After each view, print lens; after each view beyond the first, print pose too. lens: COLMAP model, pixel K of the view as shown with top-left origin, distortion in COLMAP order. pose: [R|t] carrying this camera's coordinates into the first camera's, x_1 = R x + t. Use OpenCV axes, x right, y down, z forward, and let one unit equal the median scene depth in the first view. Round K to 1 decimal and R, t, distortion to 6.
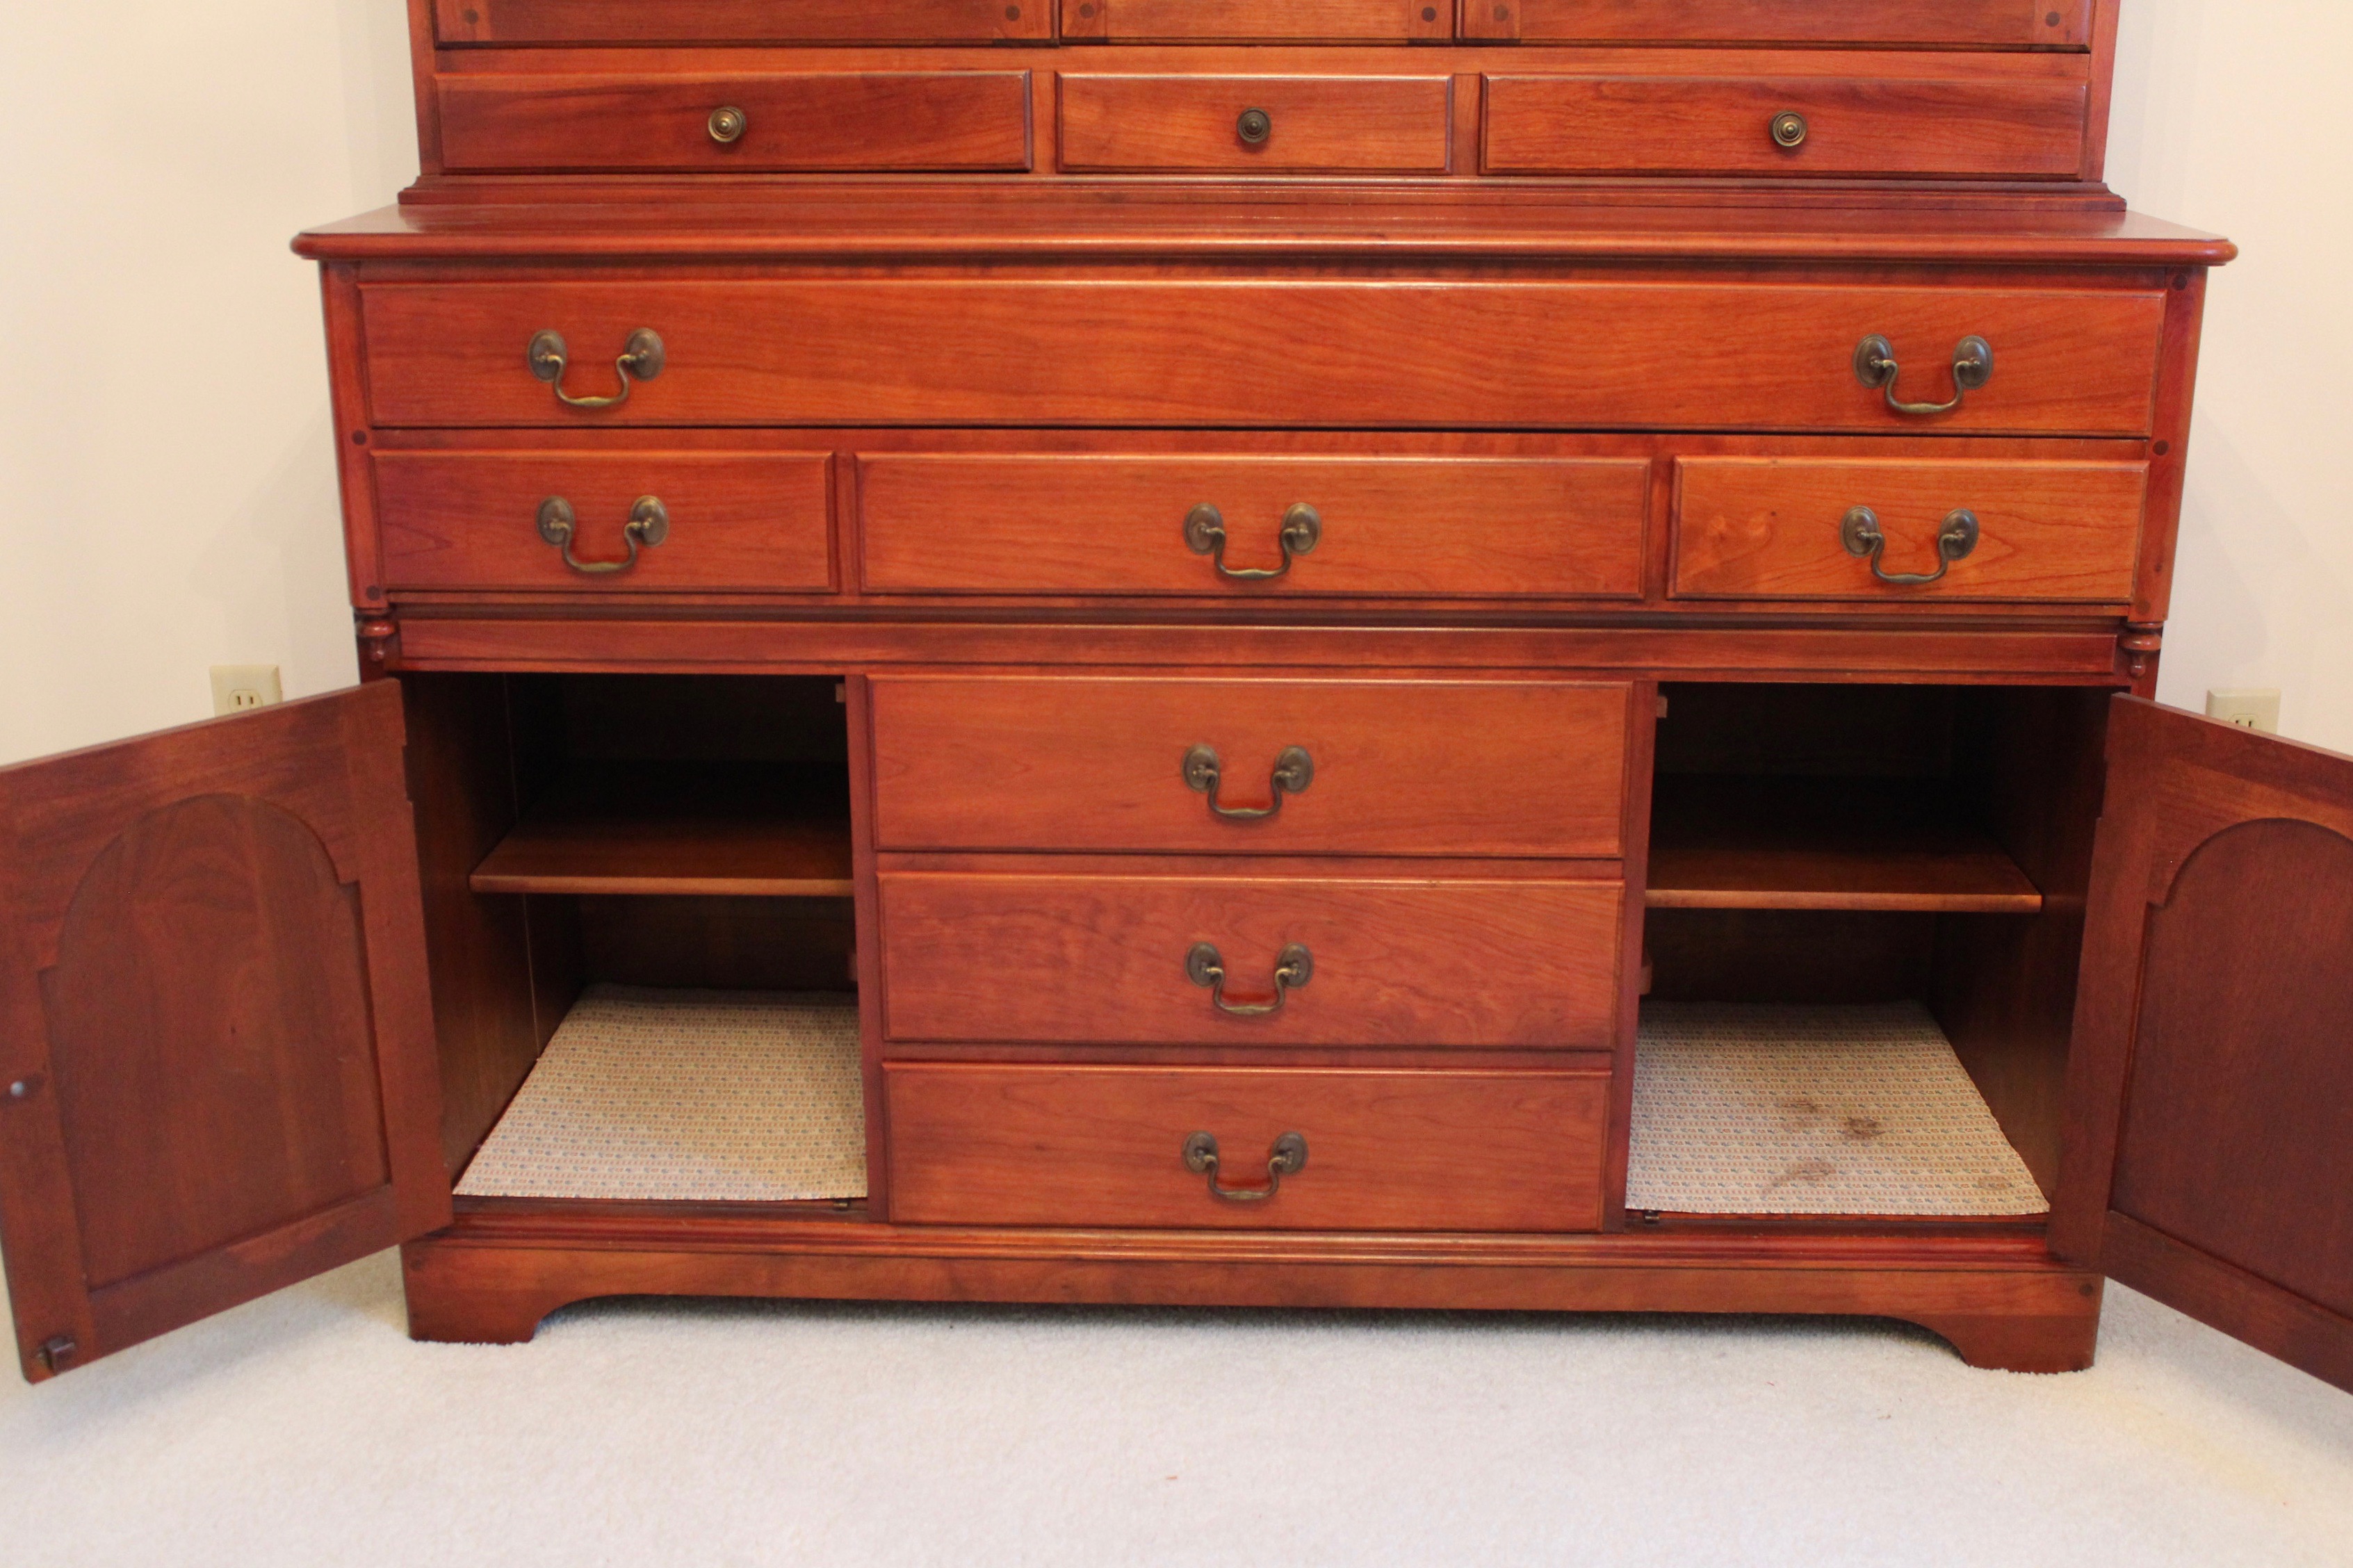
lens RADIAL K [[2535.8, 0, 1176.5], [0, 2535.8, 784.0], [0, 0, 1]] dist [-0.111215, 0.045103]
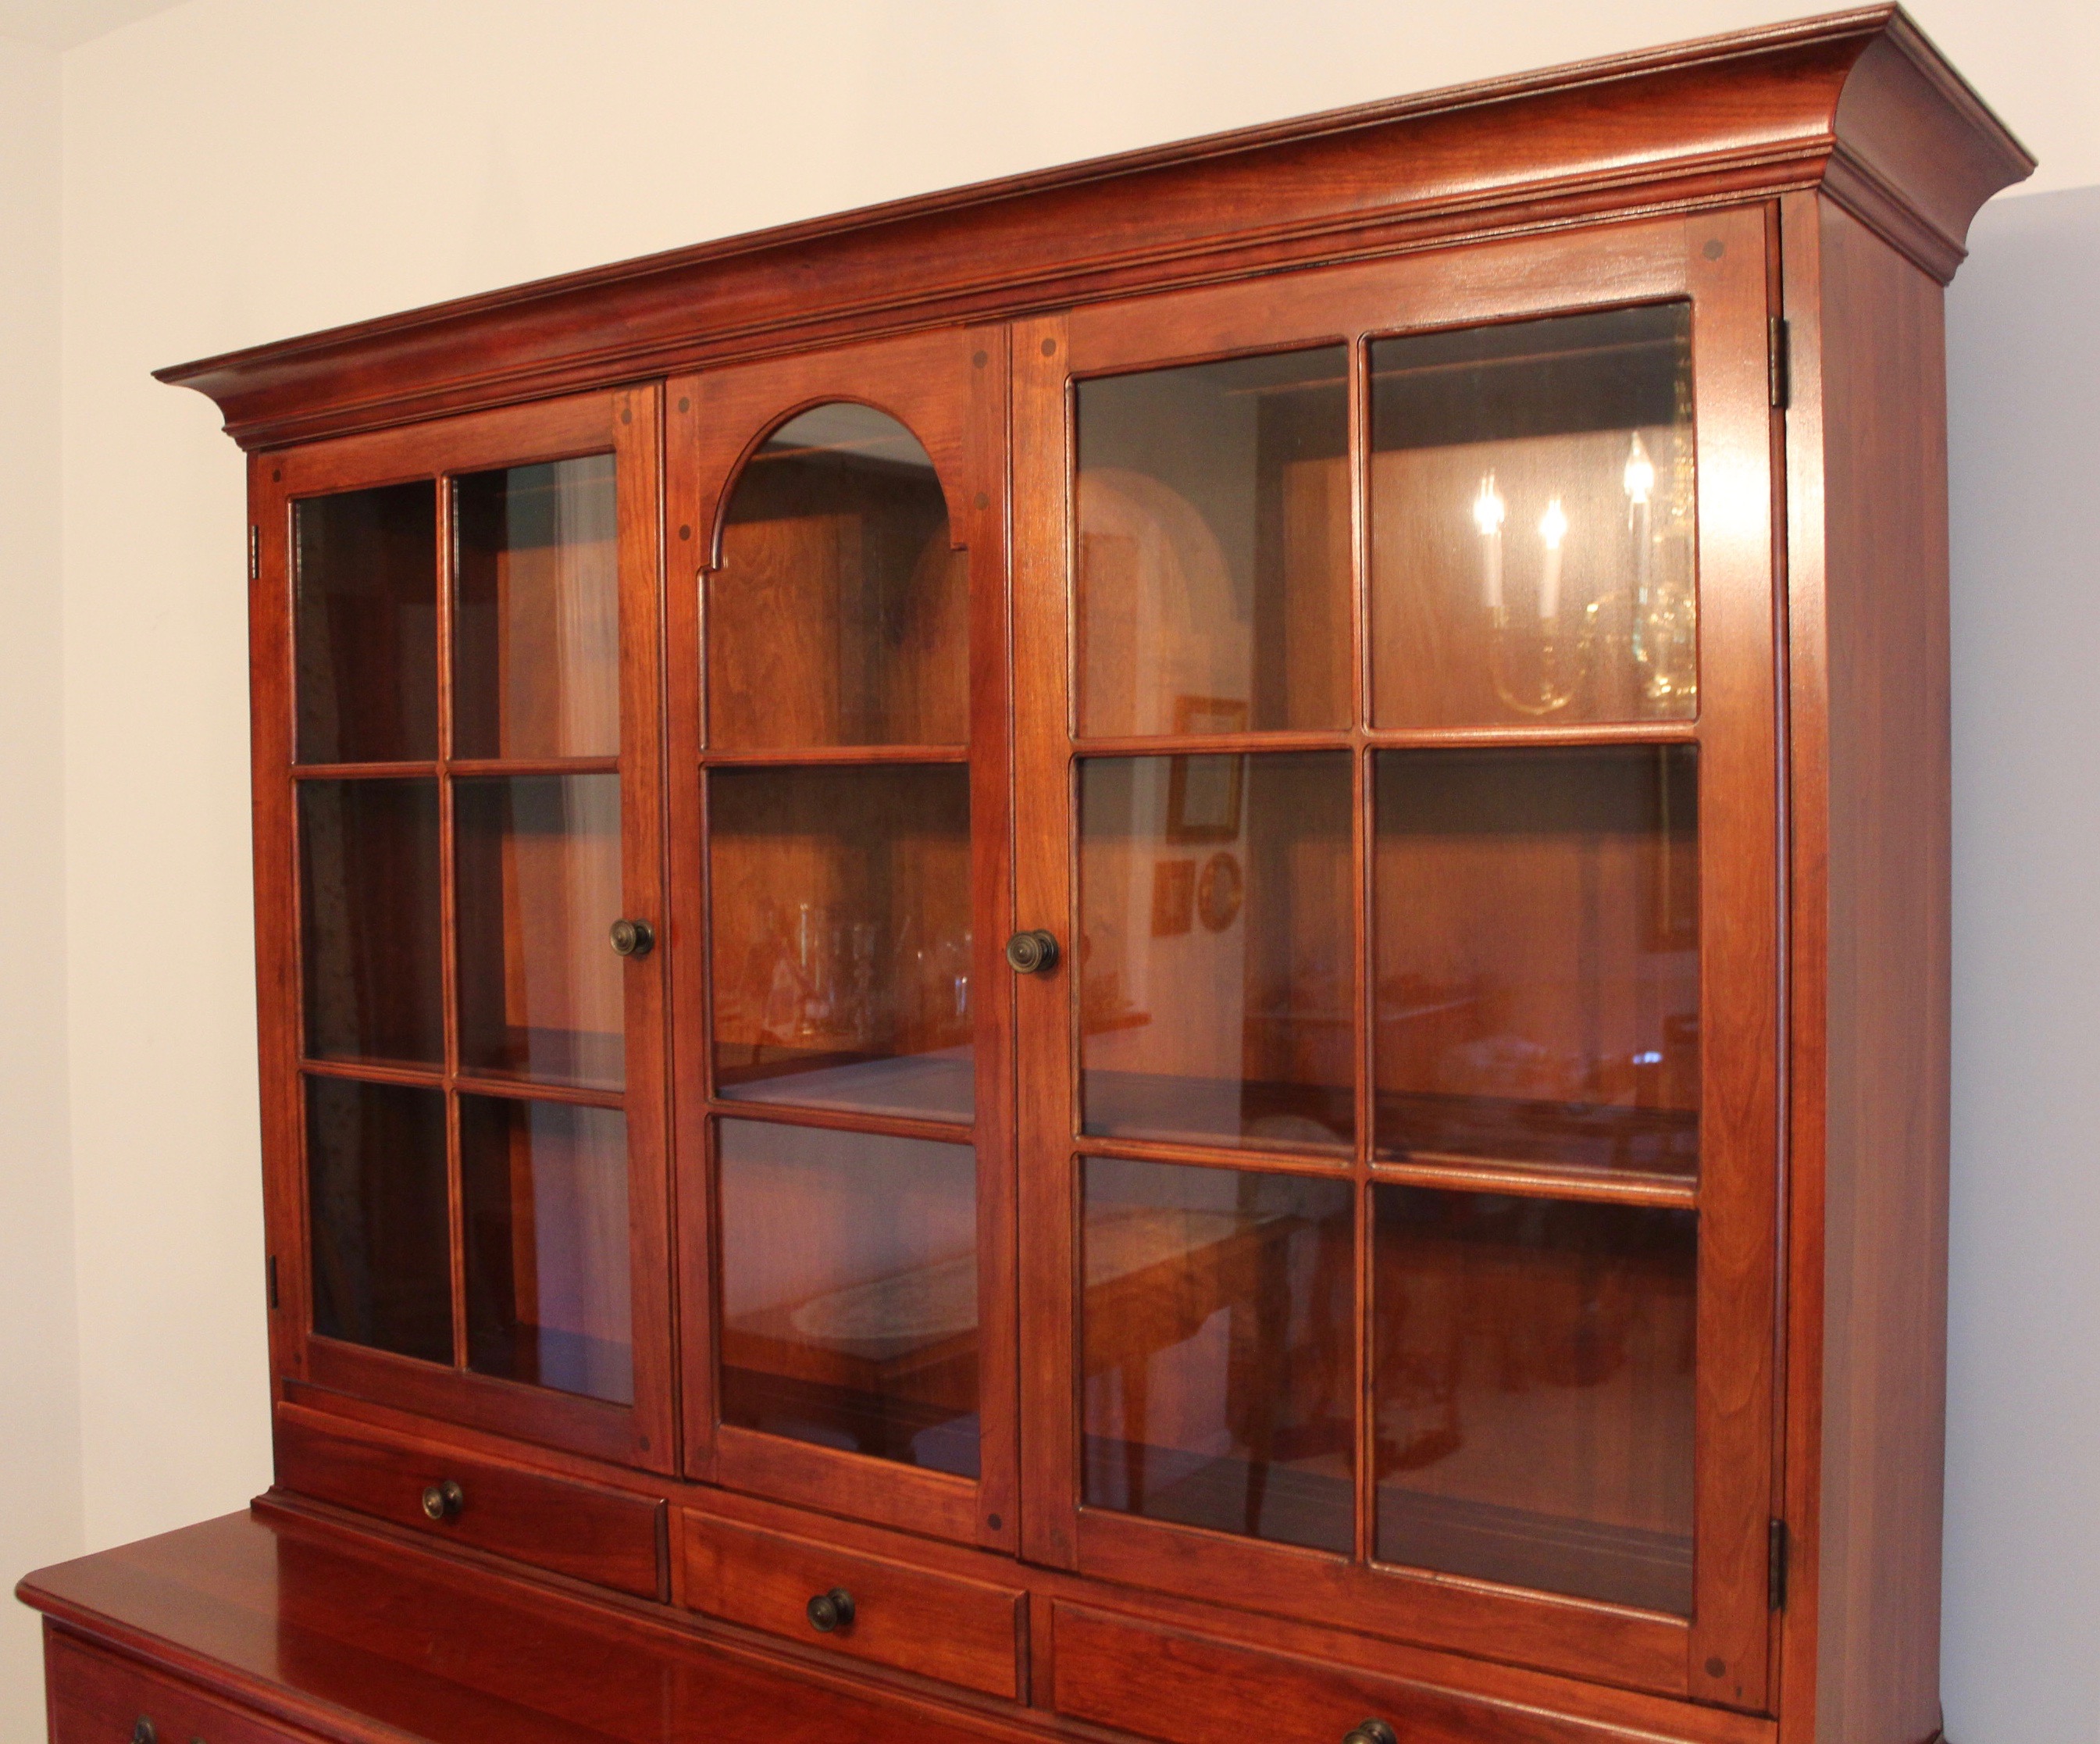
lens RADIAL K [[2250.9, 0, 1050.0], [0, 2250.9, 872.0], [0, 0, 1]] dist [-0.102240, 0.000988]
pose [[0.833054, 0.007848, -0.553136, 0.535294], [-0.158696, 0.961262, -0.225367, -0.353073], [0.529940, 0.275524, 0.802029, 0.345258]]
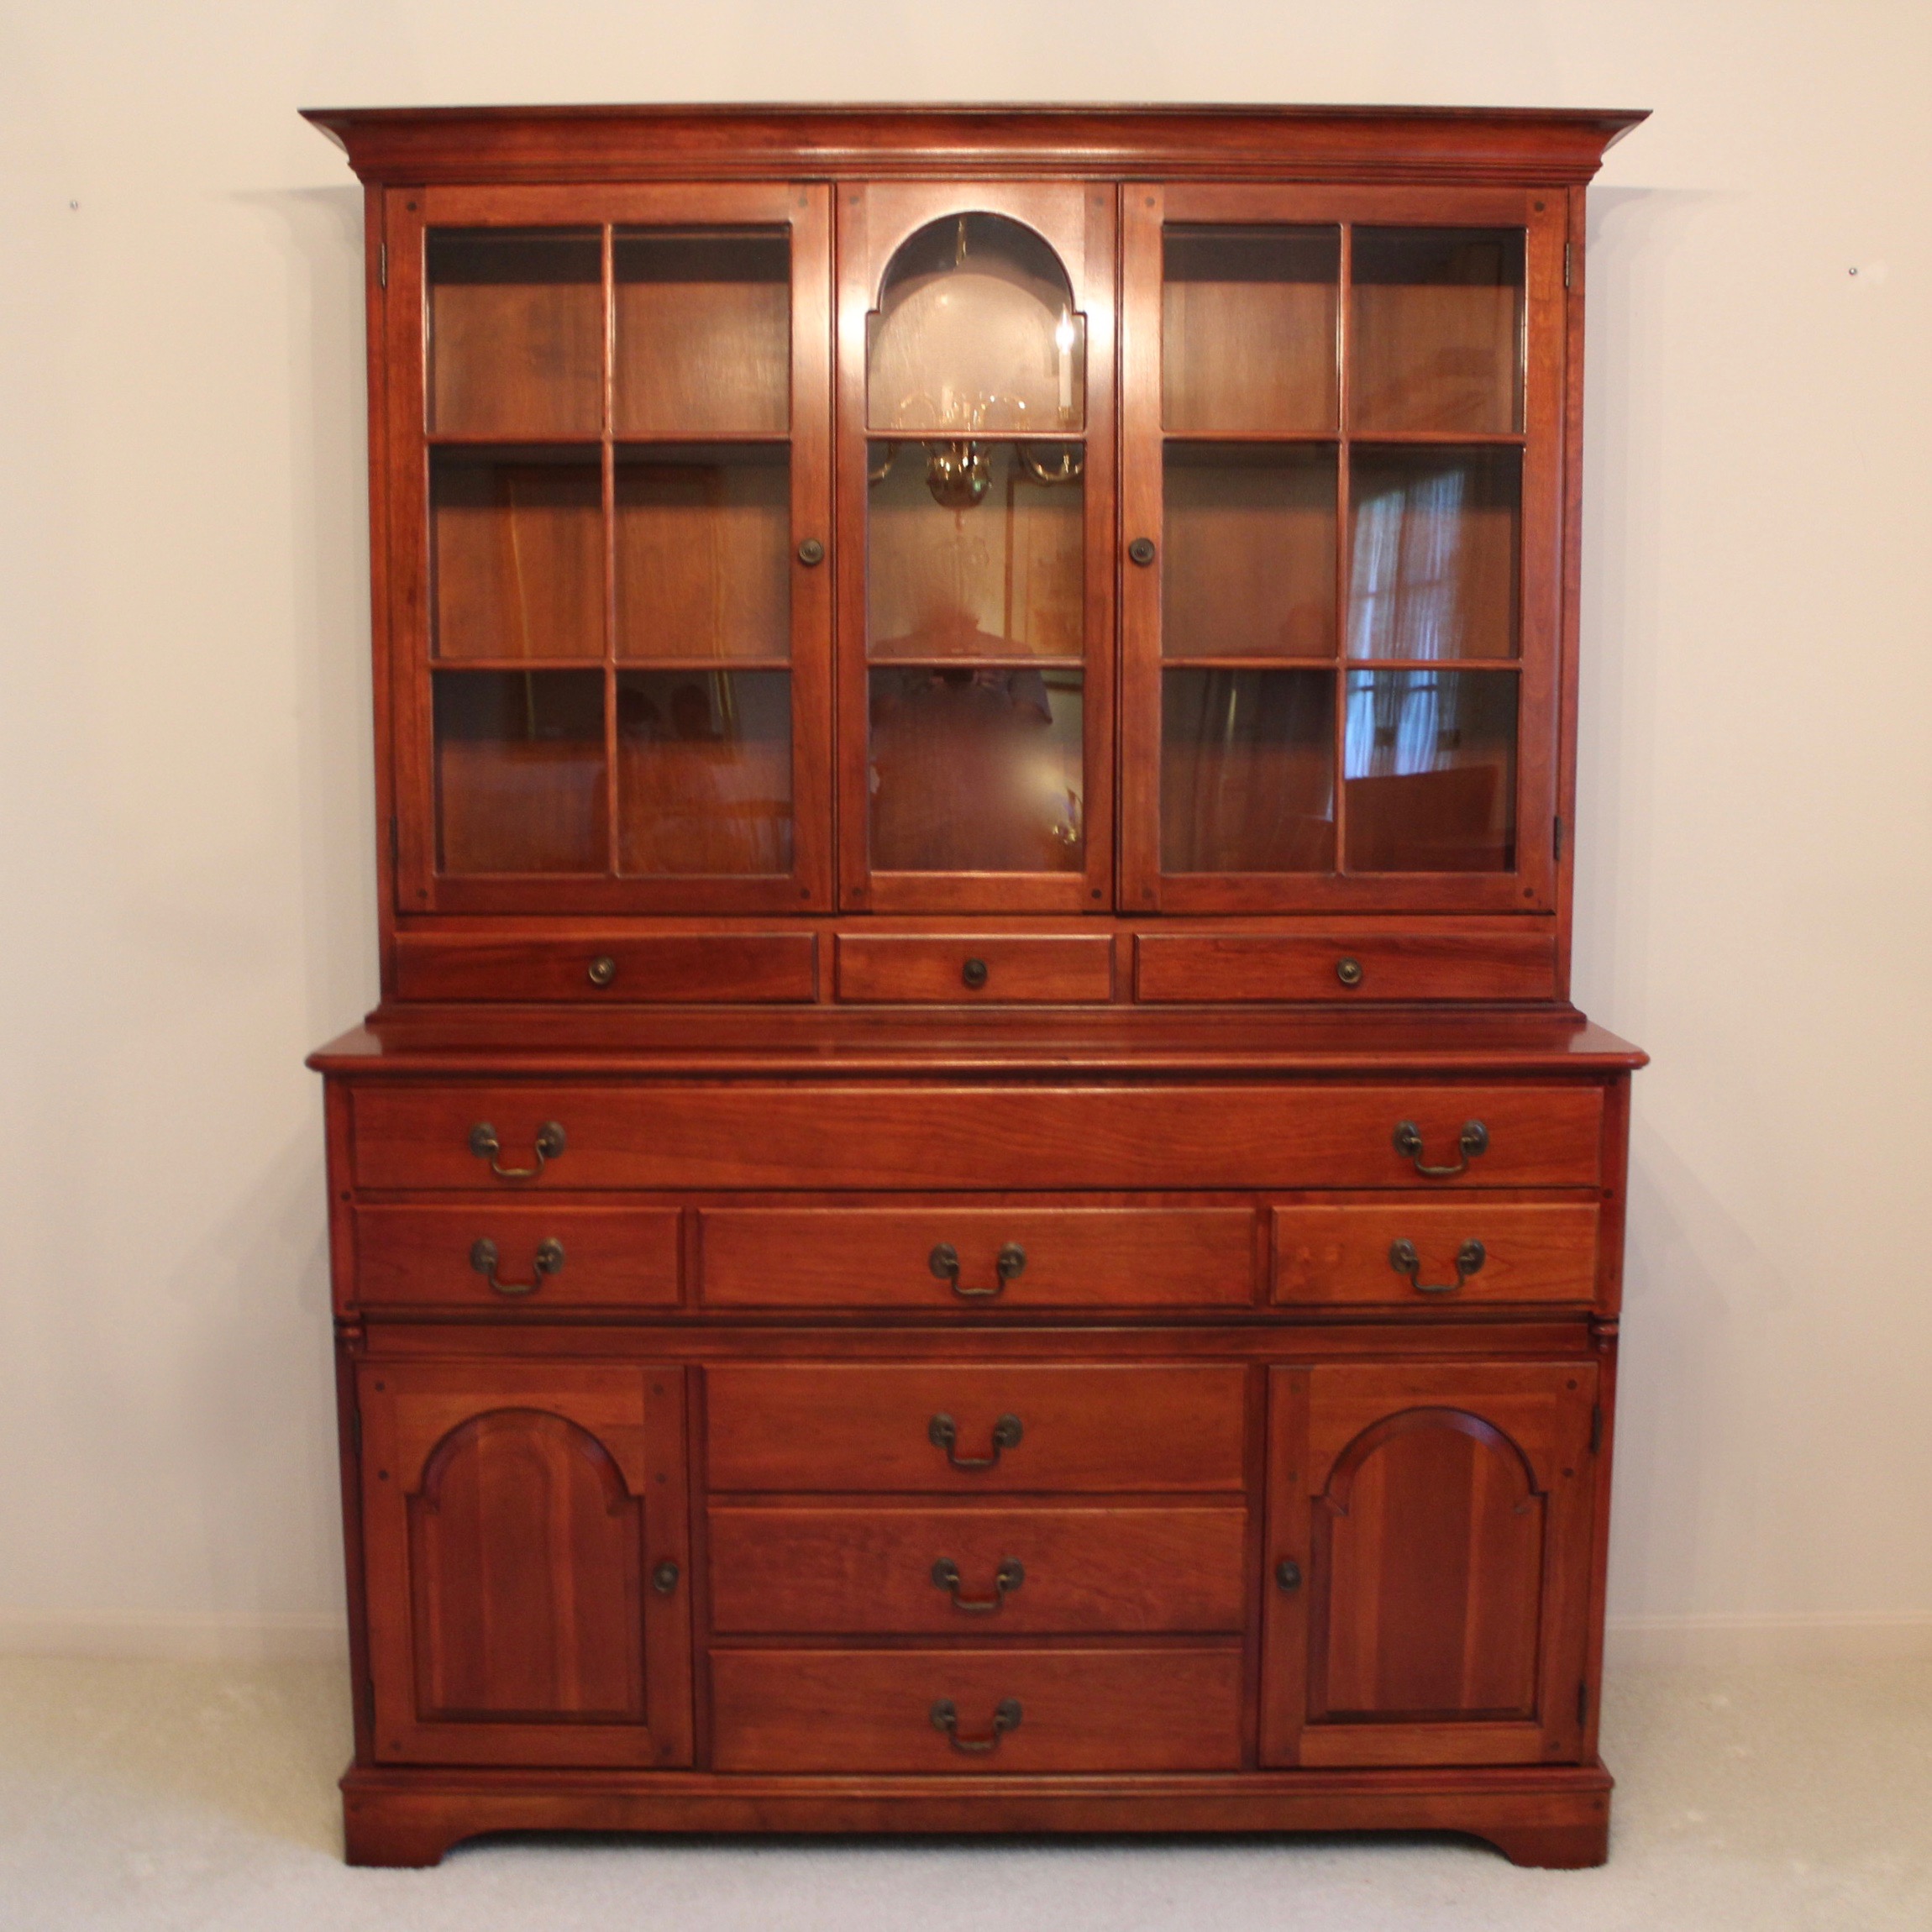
lens RADIAL K [[2391.4, 0, 966.0], [0, 2391.4, 966.0], [0, 0, 1]] dist [-0.154749, 0.066081]
pose [[0.999374, -0.004054, 0.035137, -0.021943], [0.010816, 0.980853, -0.194448, -0.002327], [-0.033676, 0.194706, 0.980283, -0.329150]]
